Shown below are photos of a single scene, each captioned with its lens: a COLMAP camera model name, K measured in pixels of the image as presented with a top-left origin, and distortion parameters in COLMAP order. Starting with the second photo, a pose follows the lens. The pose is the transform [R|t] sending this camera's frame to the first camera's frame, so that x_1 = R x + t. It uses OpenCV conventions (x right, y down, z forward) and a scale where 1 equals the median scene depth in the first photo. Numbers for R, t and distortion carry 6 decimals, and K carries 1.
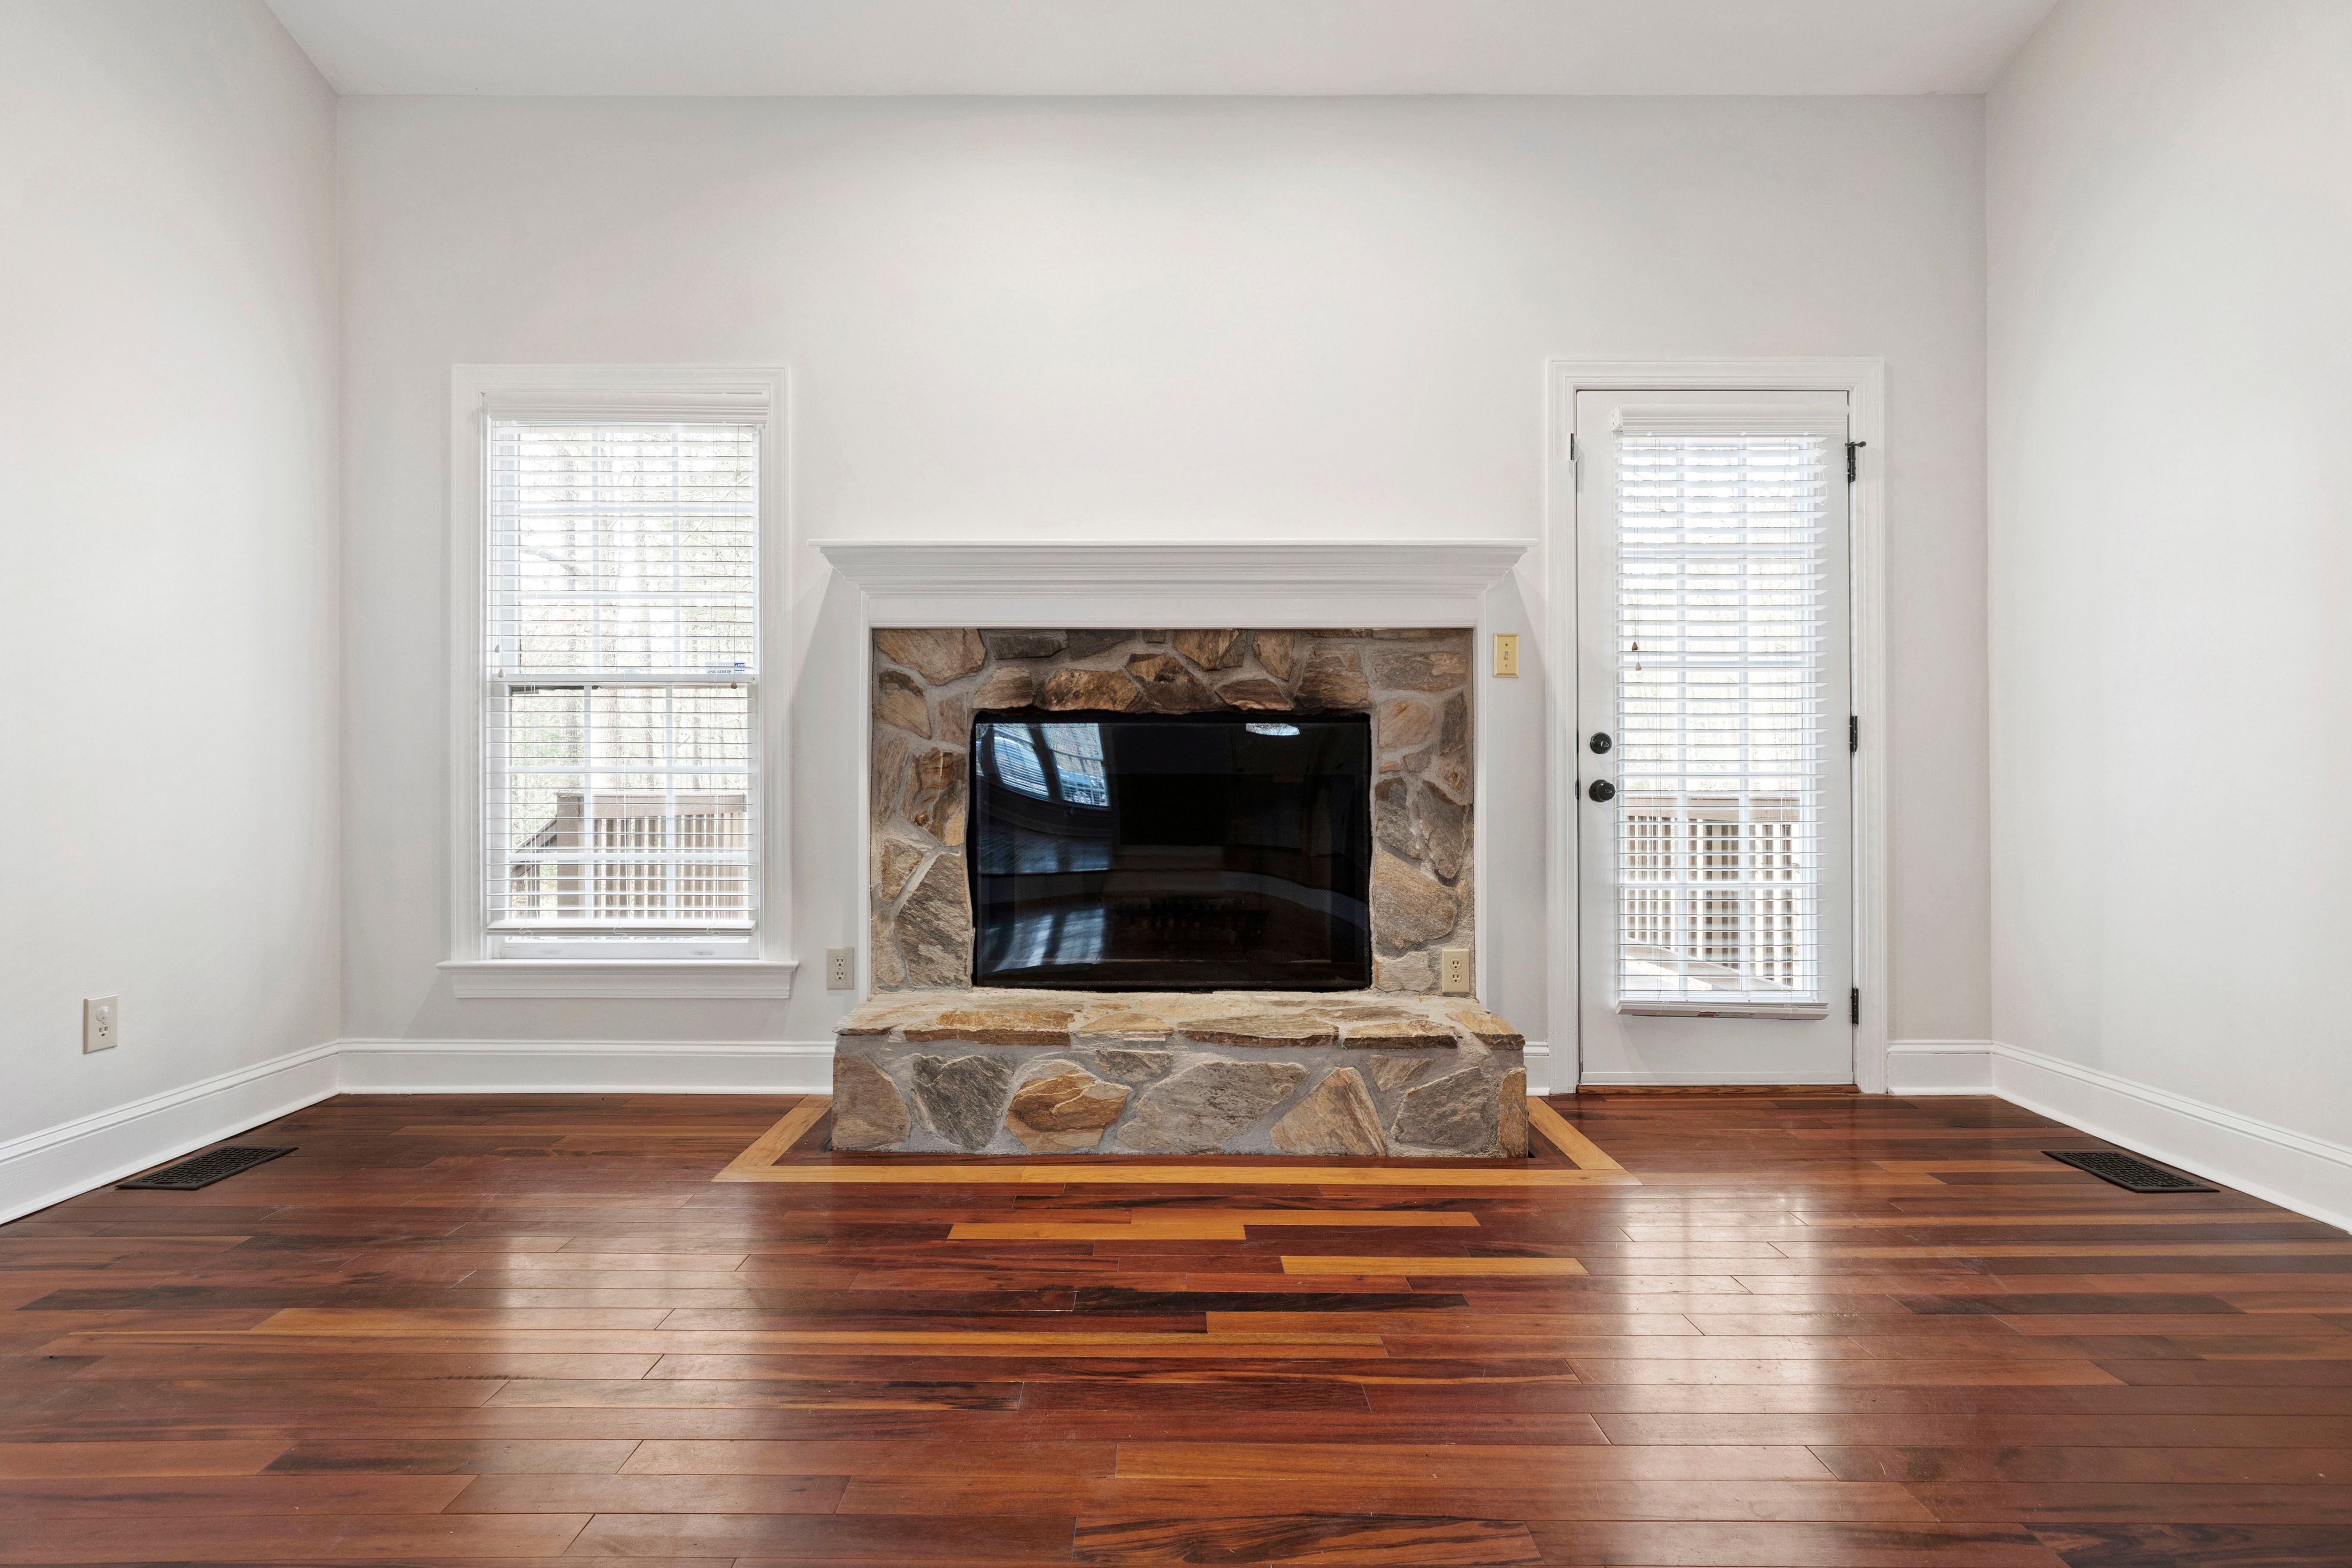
lens RADIAL K [[1165.1, 0, 1164.4], [0, 1165.1, 783.2], [0, 0, 1]] dist [0.000638, -0.000074]
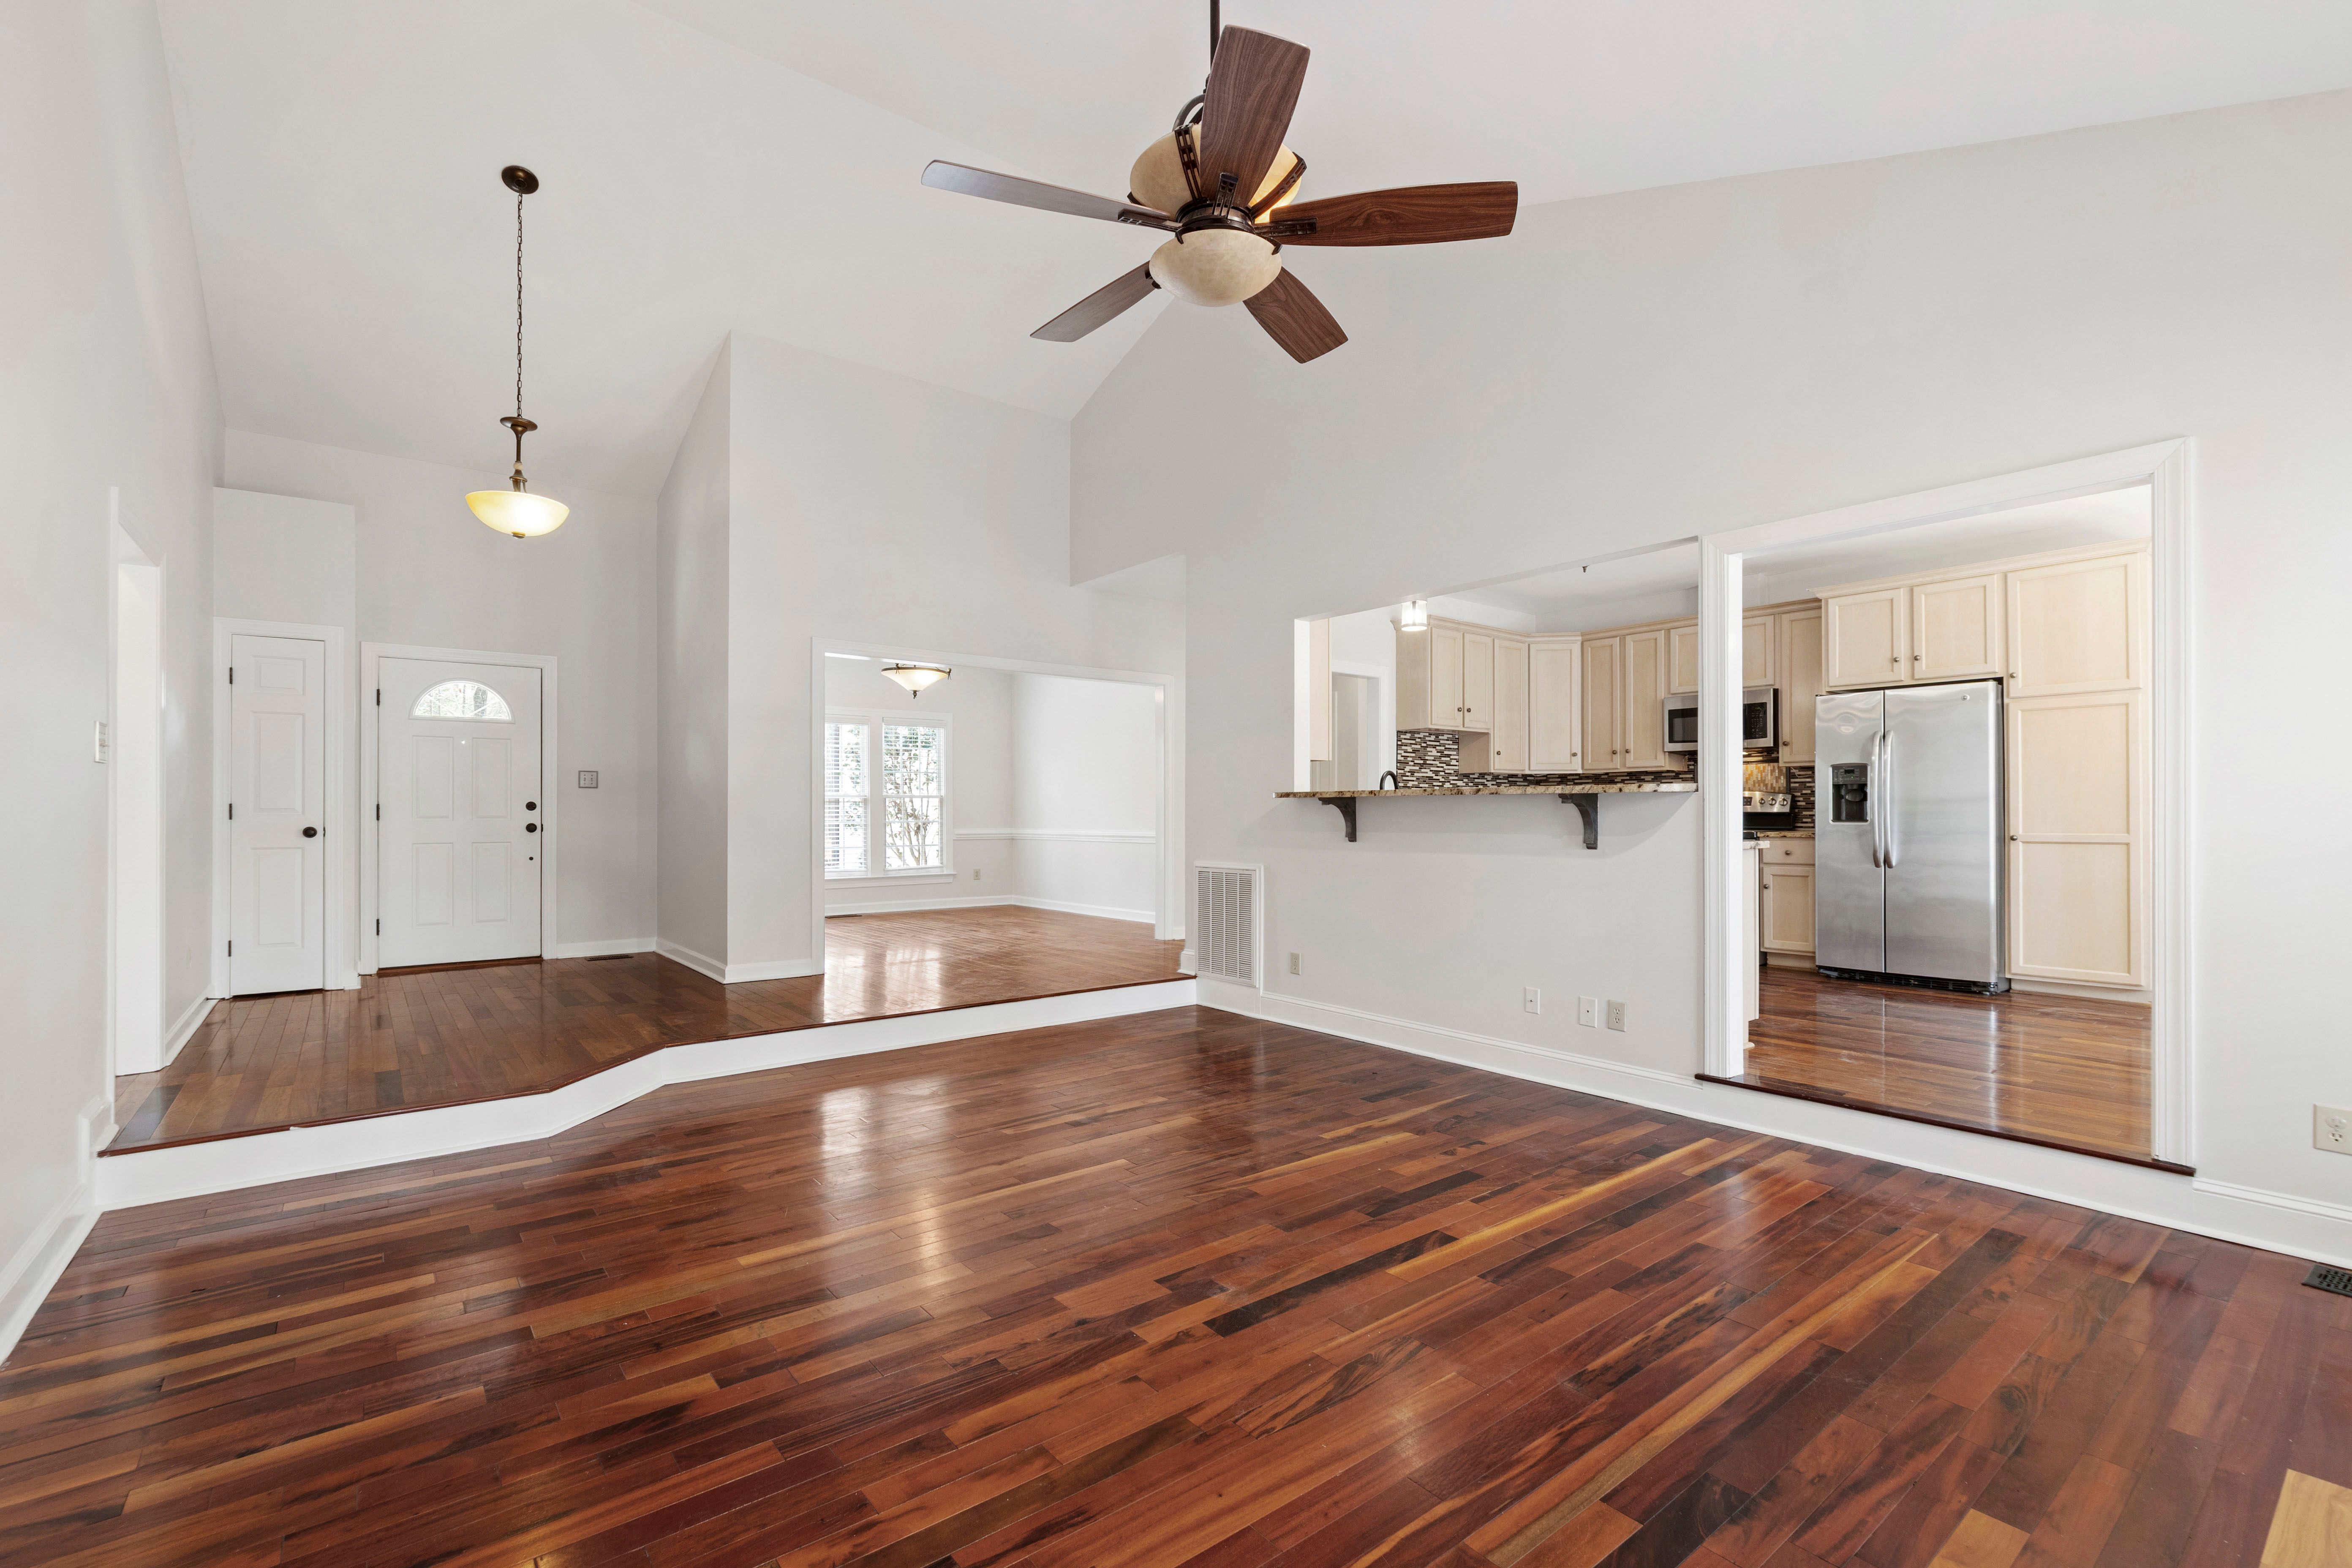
lens RADIAL K [[1030.6, 0, 1176.1], [0, 1030.6, 807.1], [0, 0, 1]] dist [-0.002392, -0.000439]
pose [[-0.787089, -0.004941, -0.616820, 0.543371], [0.001468, 0.999950, -0.009885, -0.095318], [0.616838, -0.008686, -0.787042, 0.874224]]
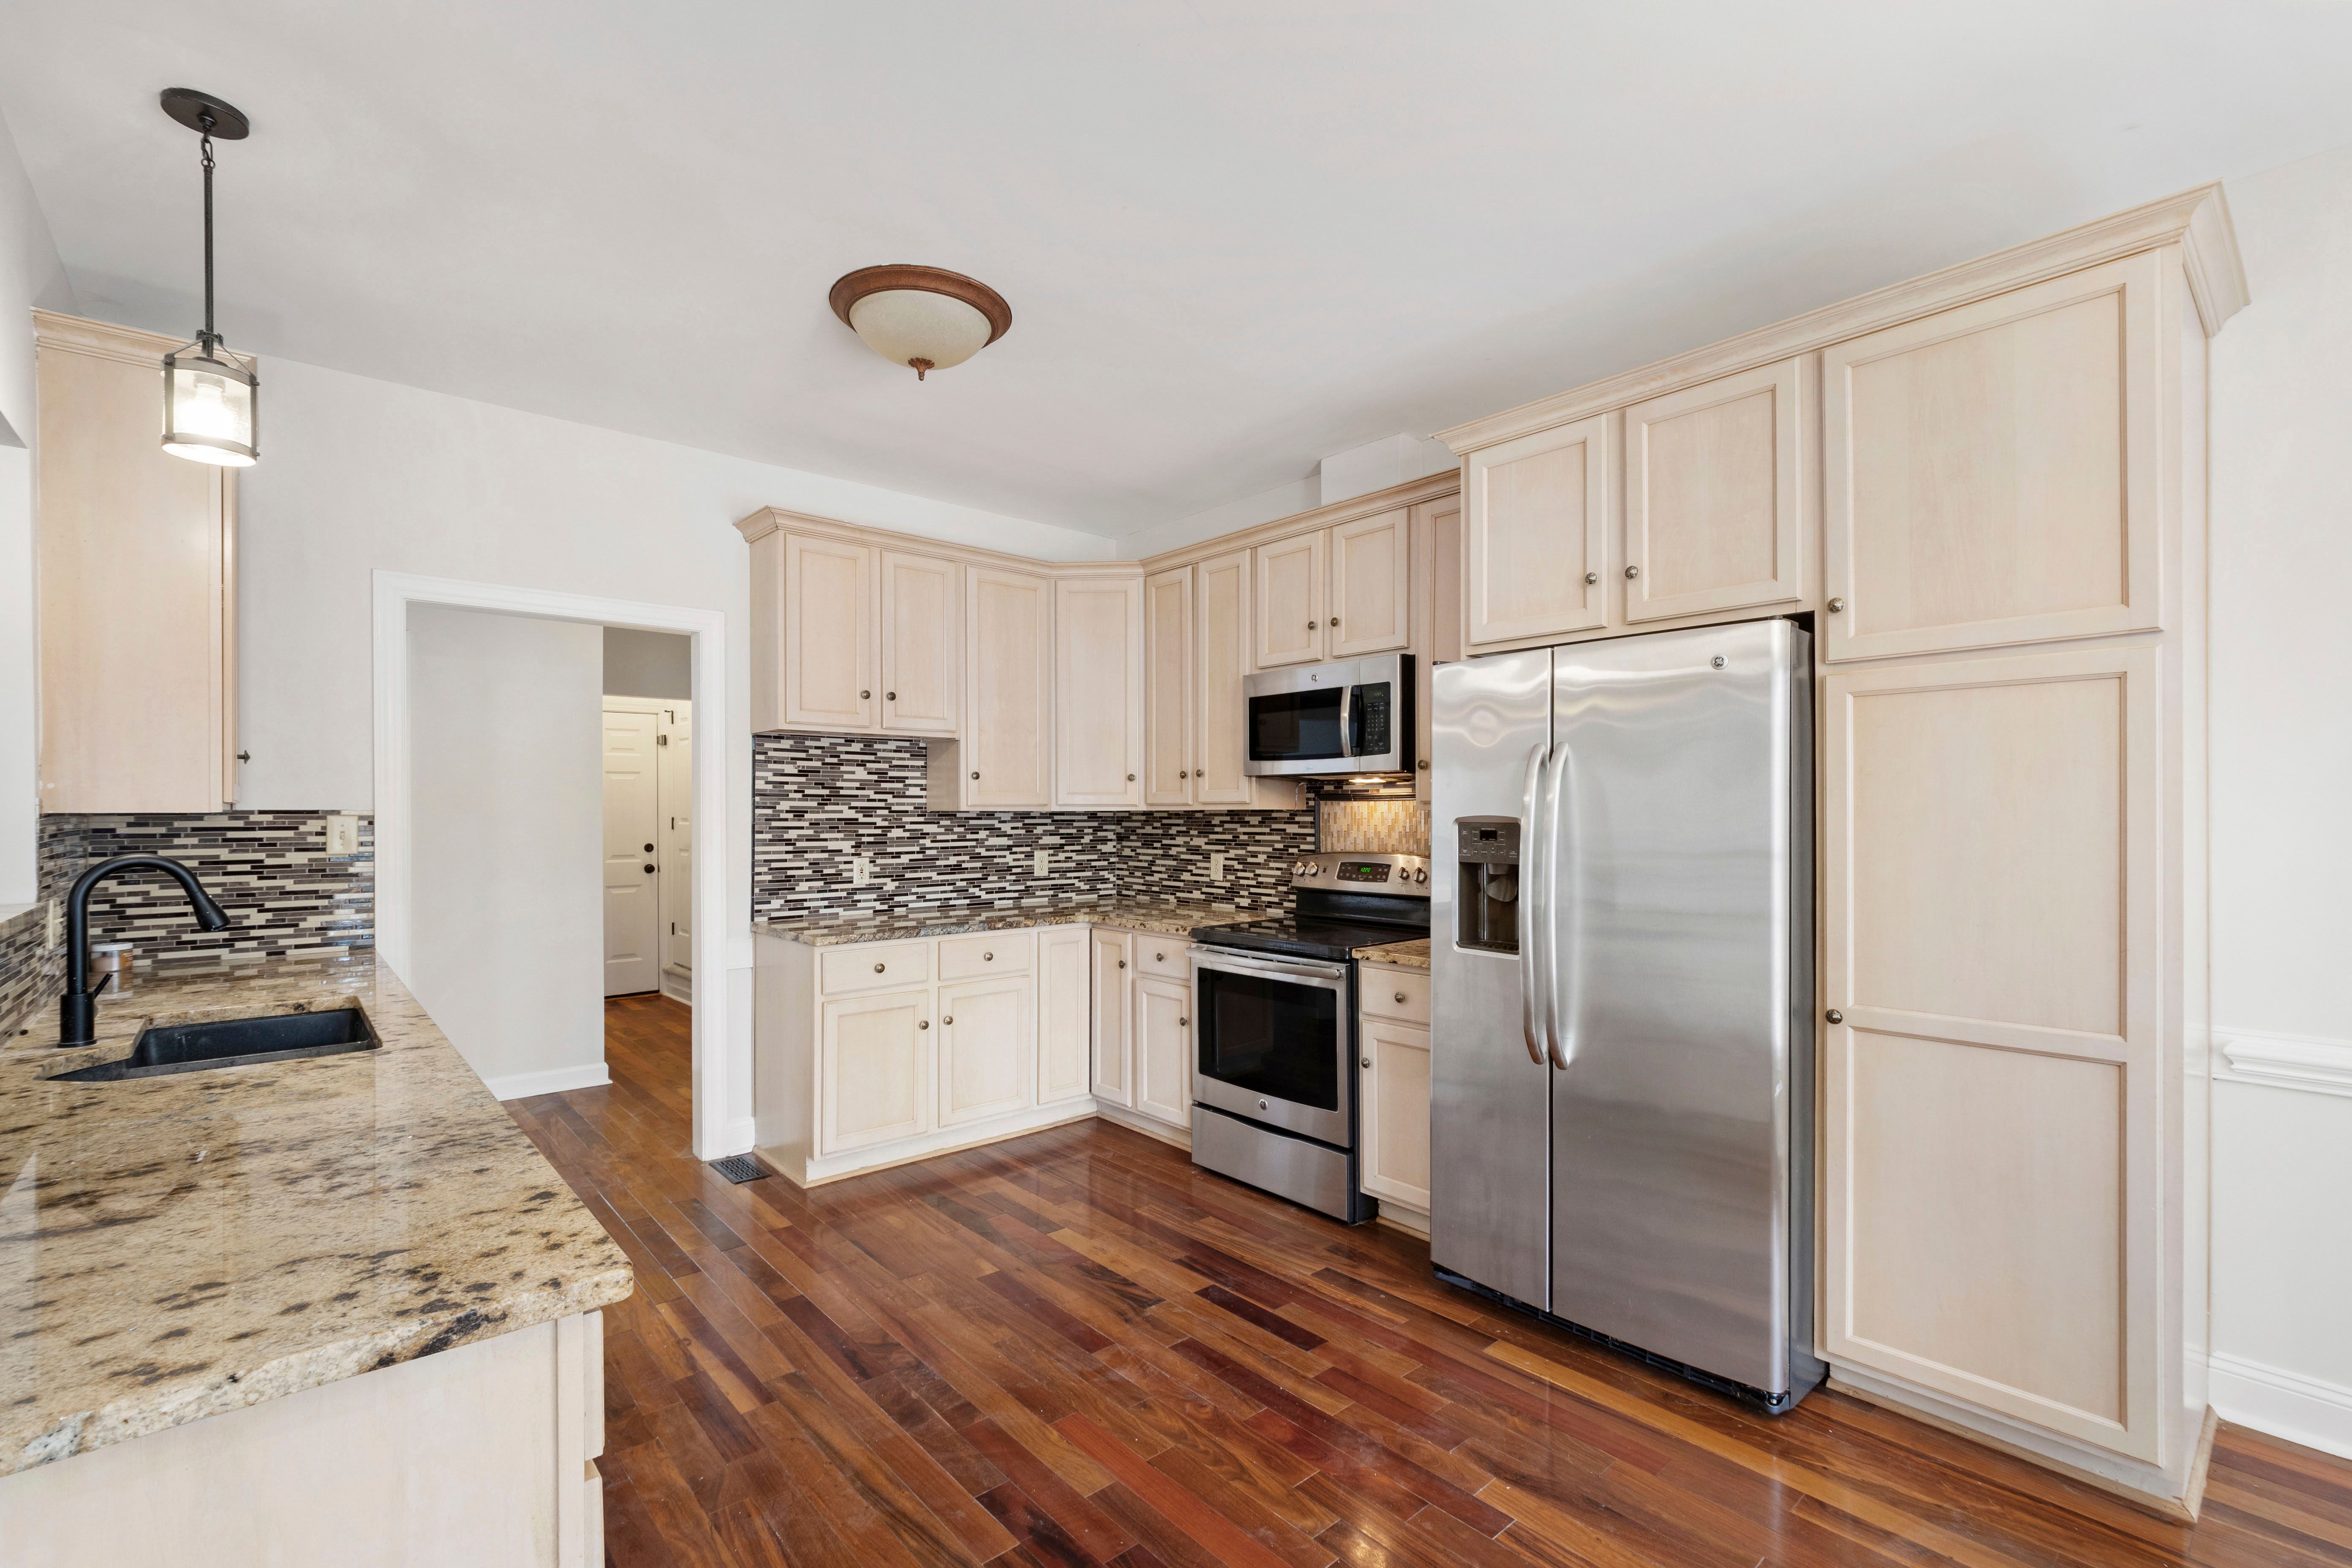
lens RADIAL K [[1036.6, 0, 1176.5], [0, 1036.6, 811.2], [0, 0, 1]] dist [0.001238, -0.000495]
pose [[-0.753930, 0.000090, -0.656955, -0.867692], [0.002238, 0.999995, -0.002431, -0.195743], [0.656951, -0.003302, -0.753926, 0.610939]]
